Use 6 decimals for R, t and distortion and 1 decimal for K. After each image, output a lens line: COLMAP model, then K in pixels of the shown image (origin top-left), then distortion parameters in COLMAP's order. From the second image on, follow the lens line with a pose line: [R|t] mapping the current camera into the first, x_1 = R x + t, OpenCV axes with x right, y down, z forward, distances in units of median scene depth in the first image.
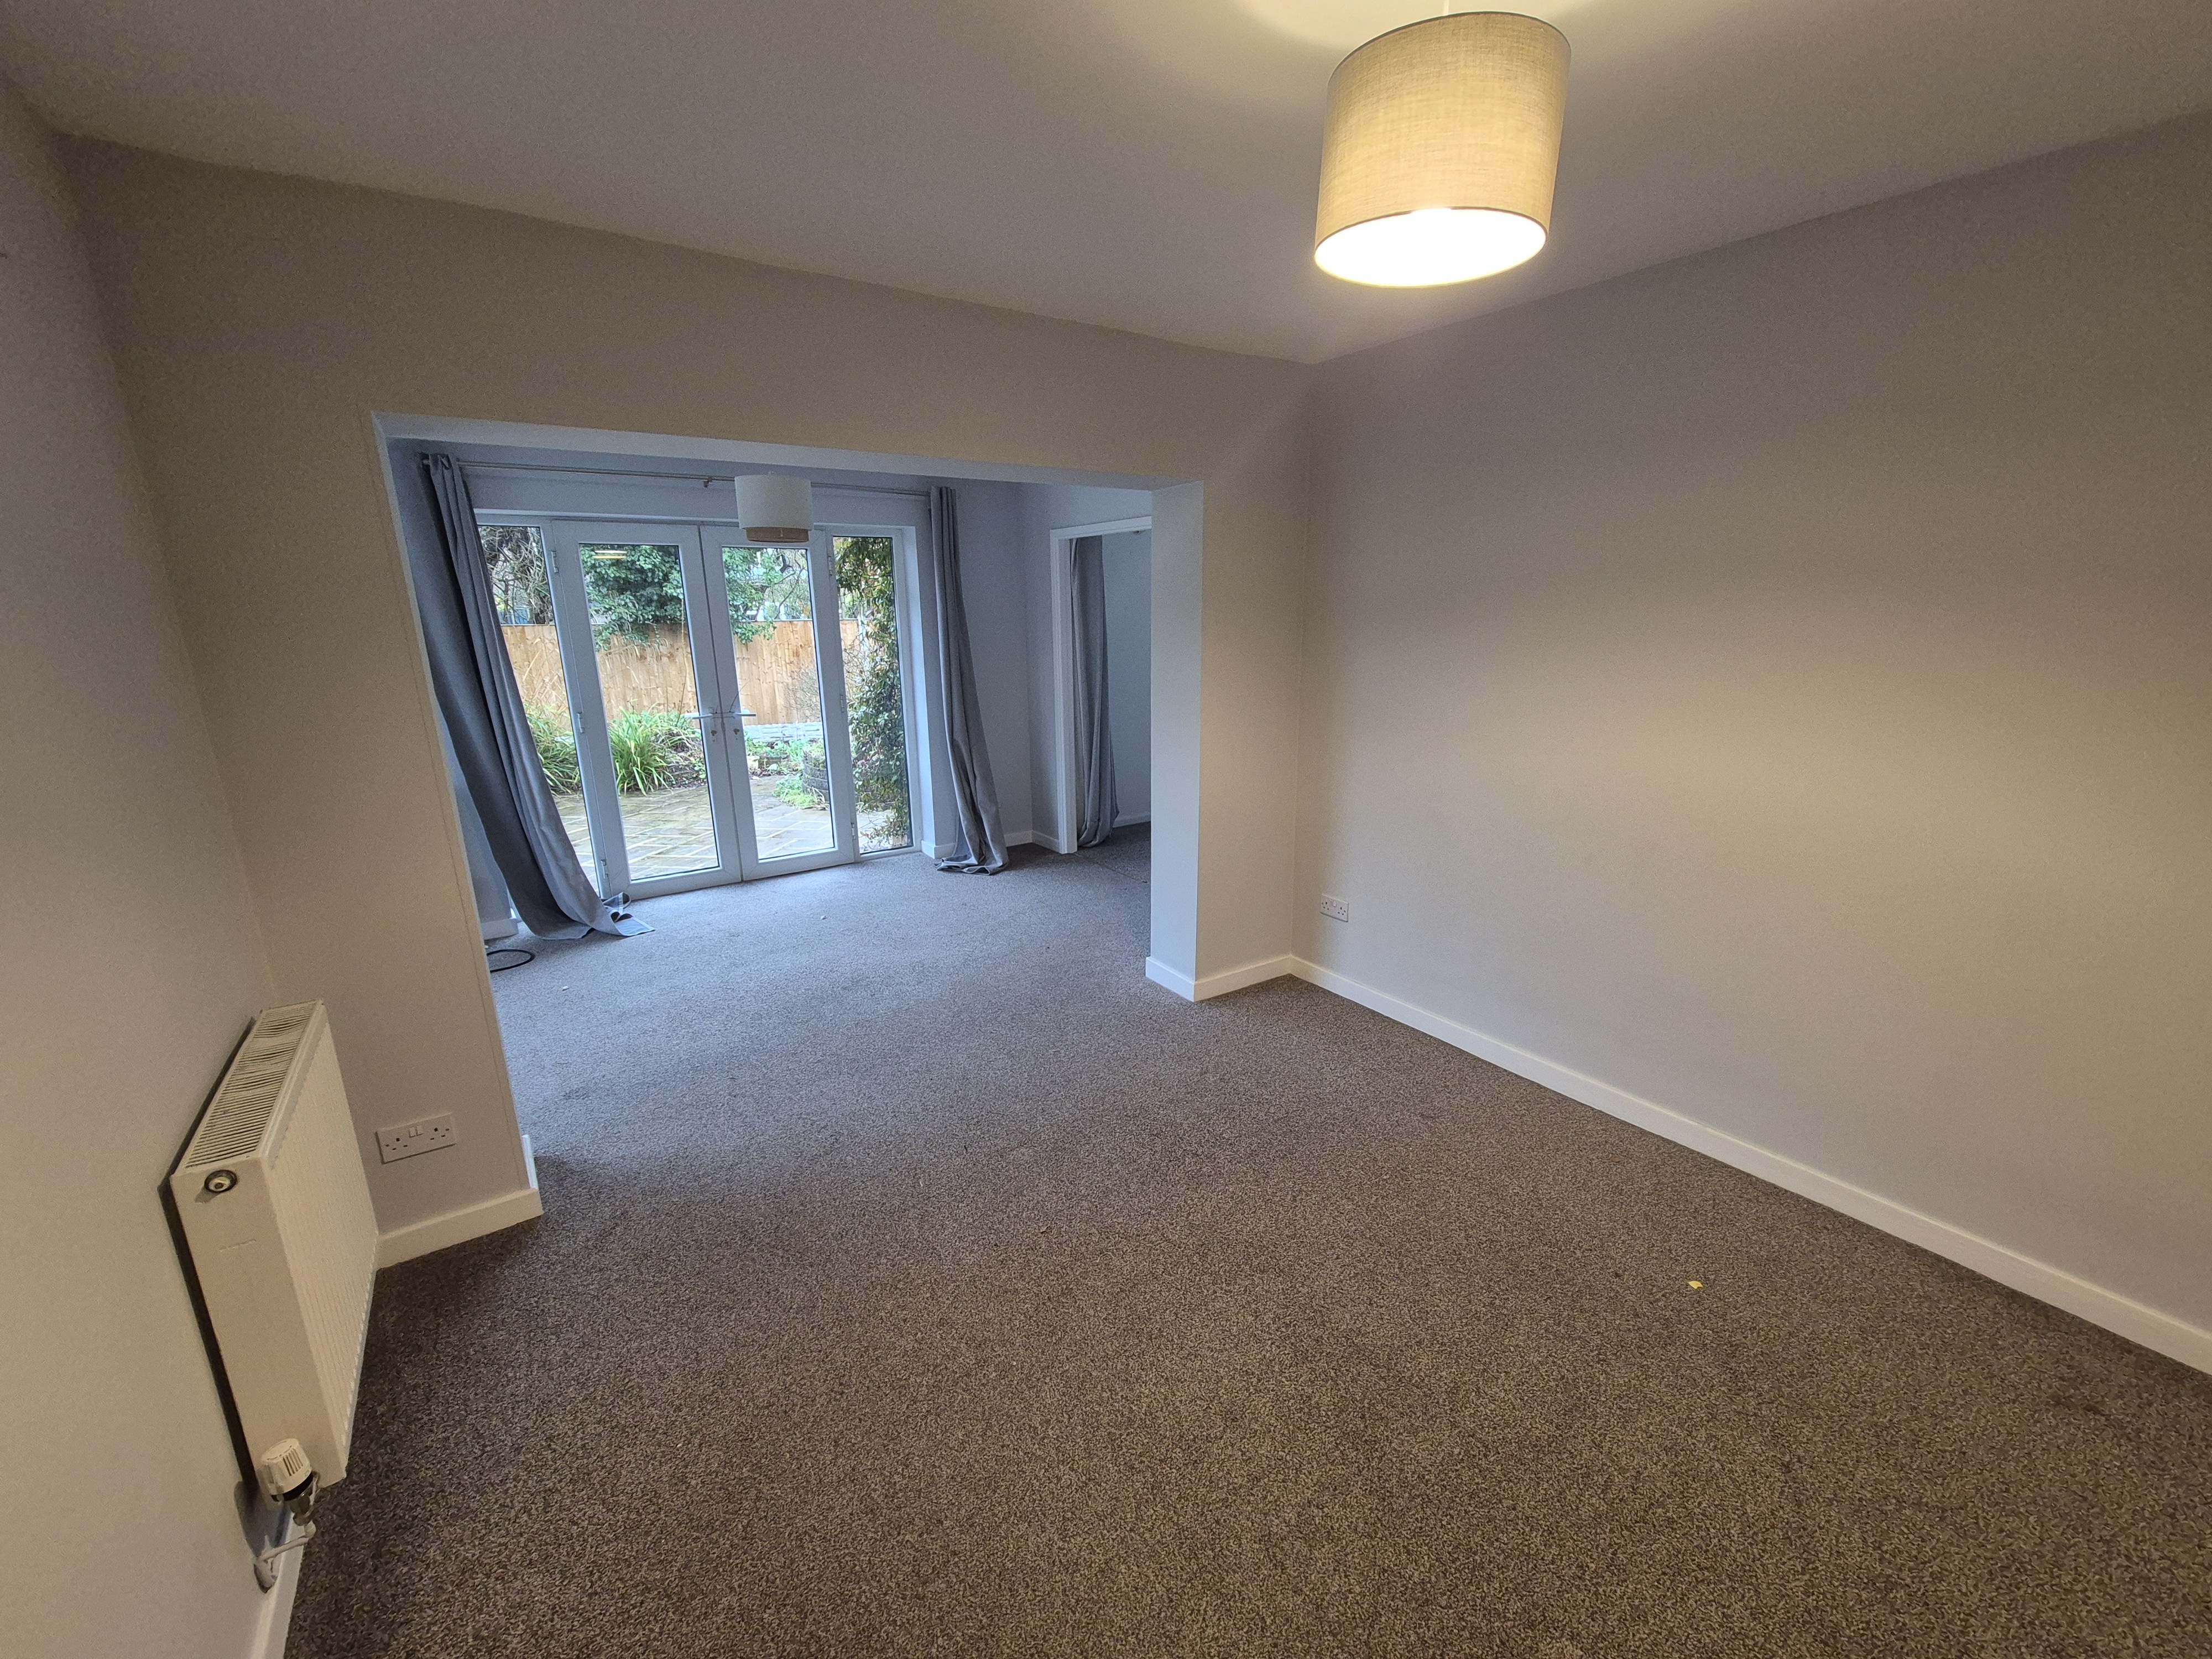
lens RADIAL K [[904.6, 0, 1114.5], [0, 904.6, 834.6], [0, 0, 1]] dist [0.001802, -0.001185]
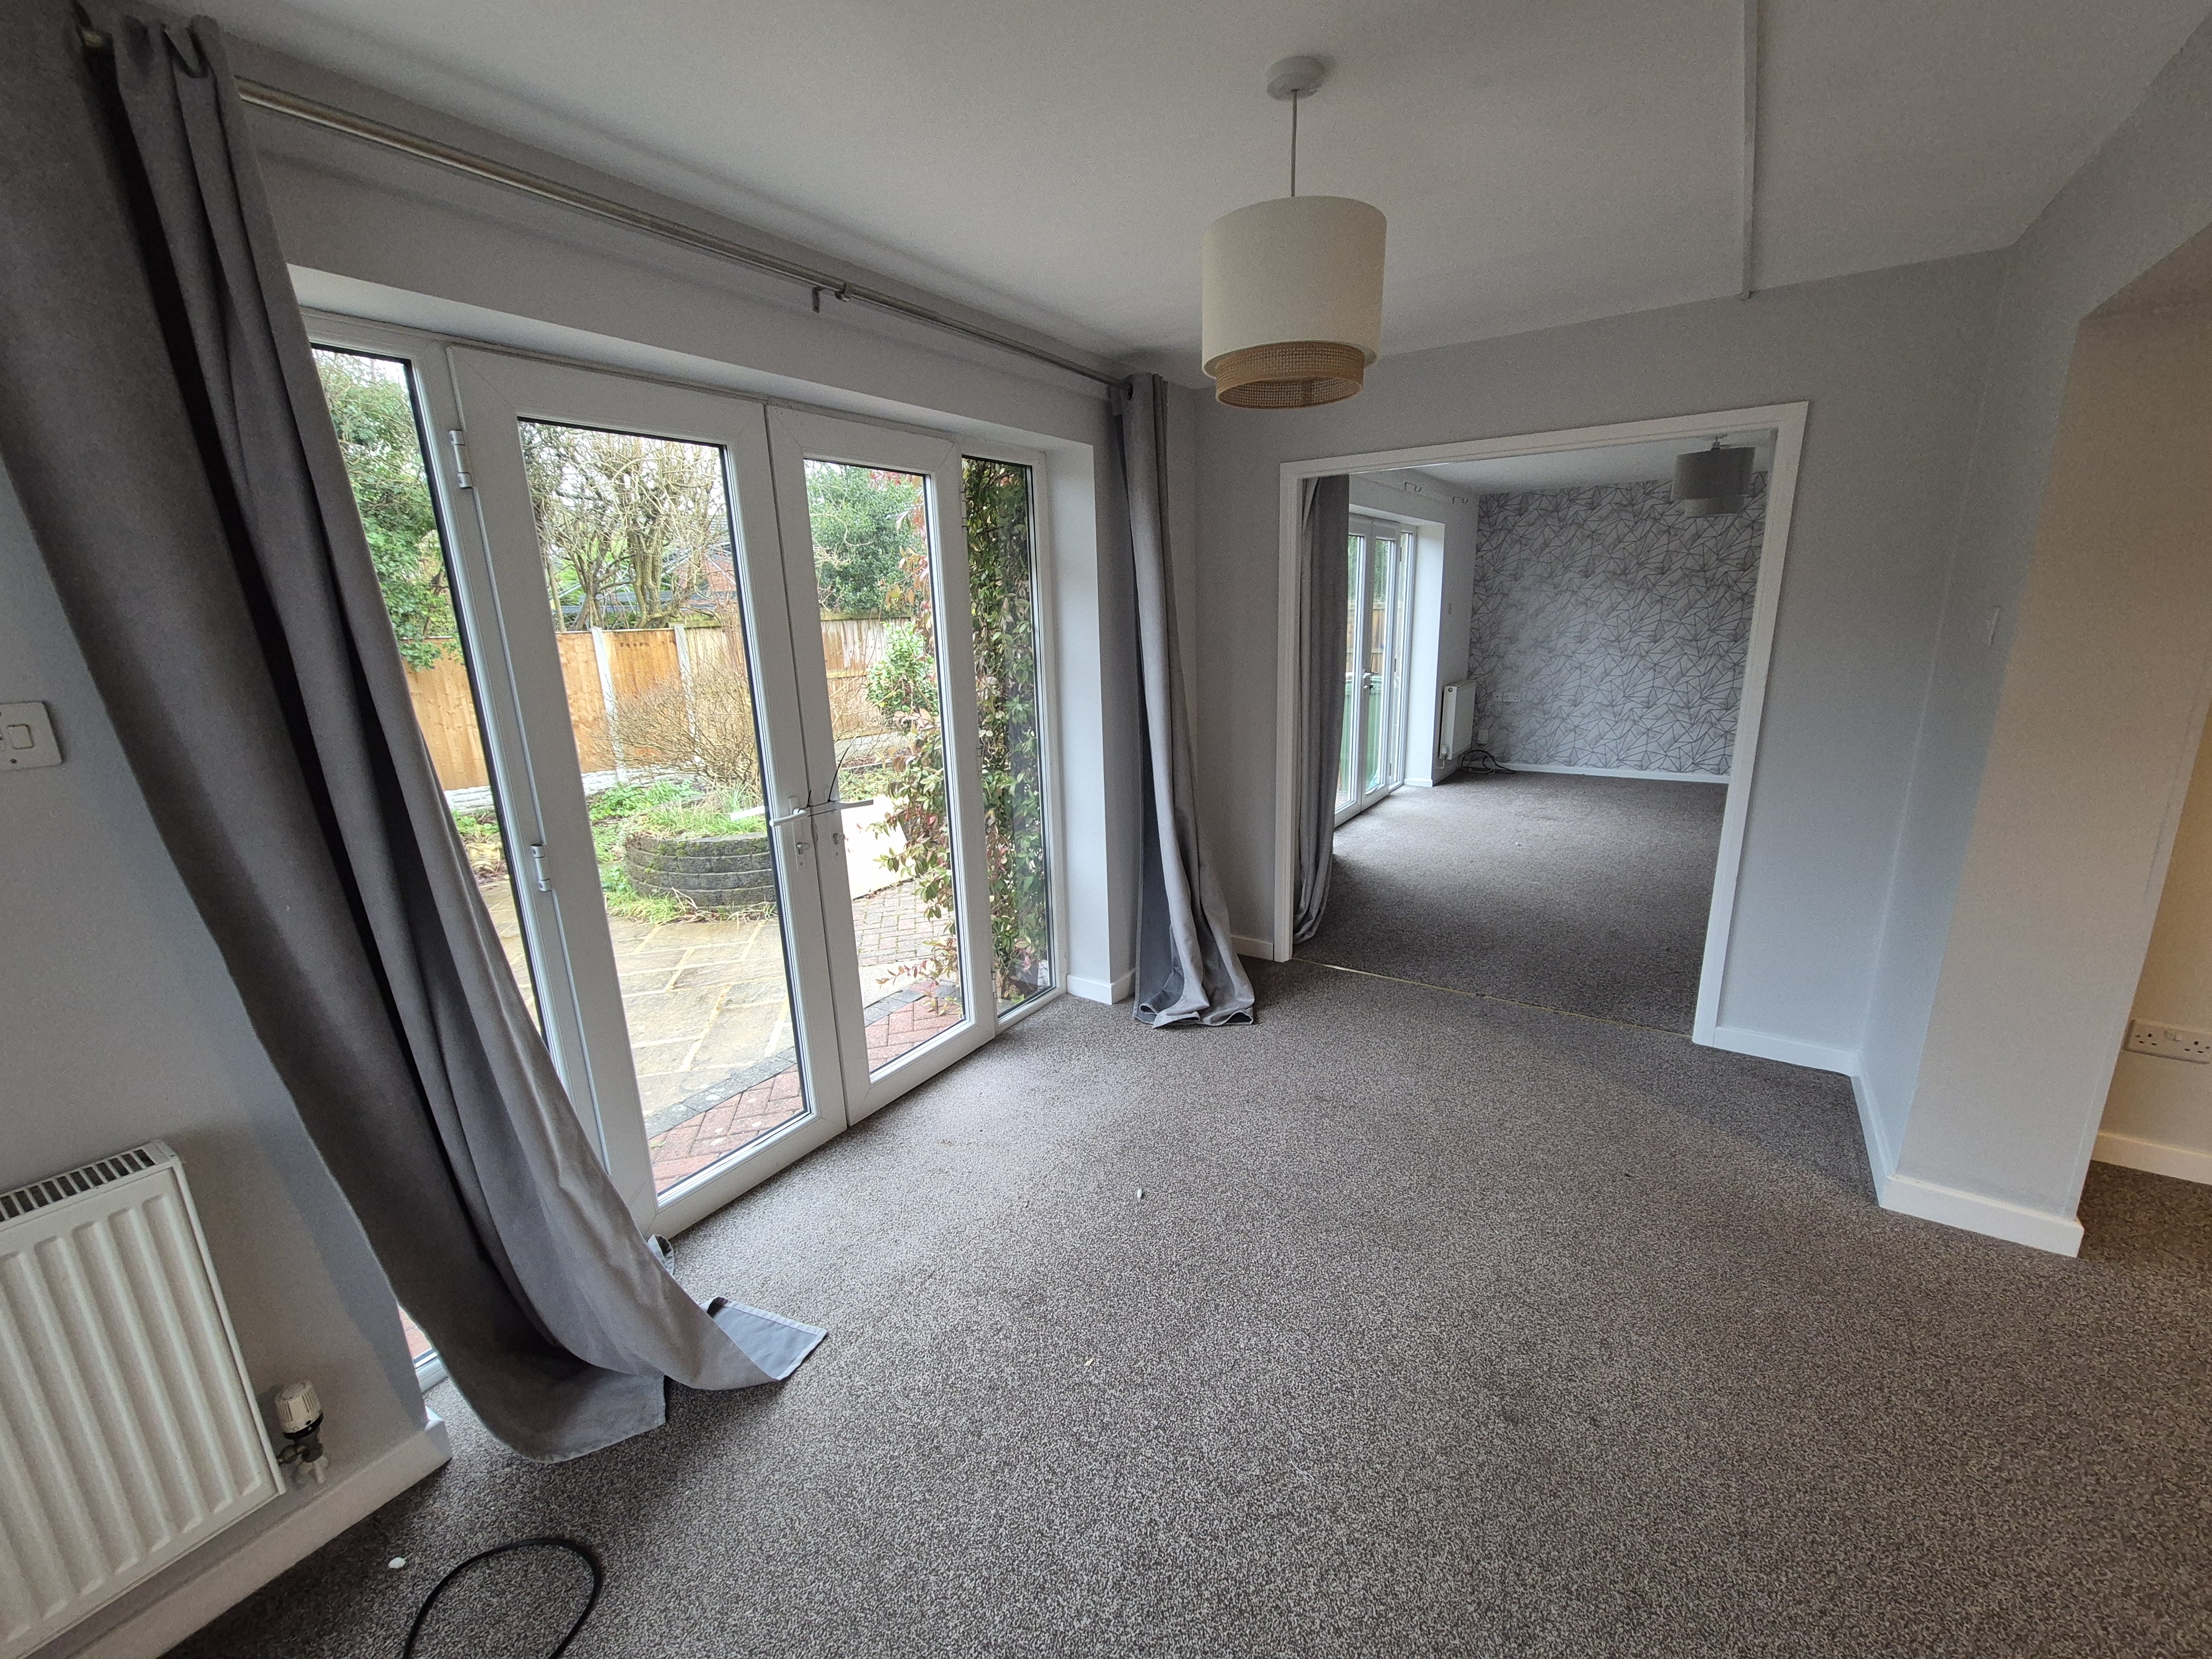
lens RADIAL K [[904.6, 0, 1113.3], [0, 904.6, 831.4], [0, 0, 1]] dist [0.001802, -0.001185]
pose [[0.929423, -0.103822, 0.354111, -0.437080], [0.109519, 0.993977, 0.003975, -0.099134], [-0.352391, 0.035088, 0.935195, 0.469671]]
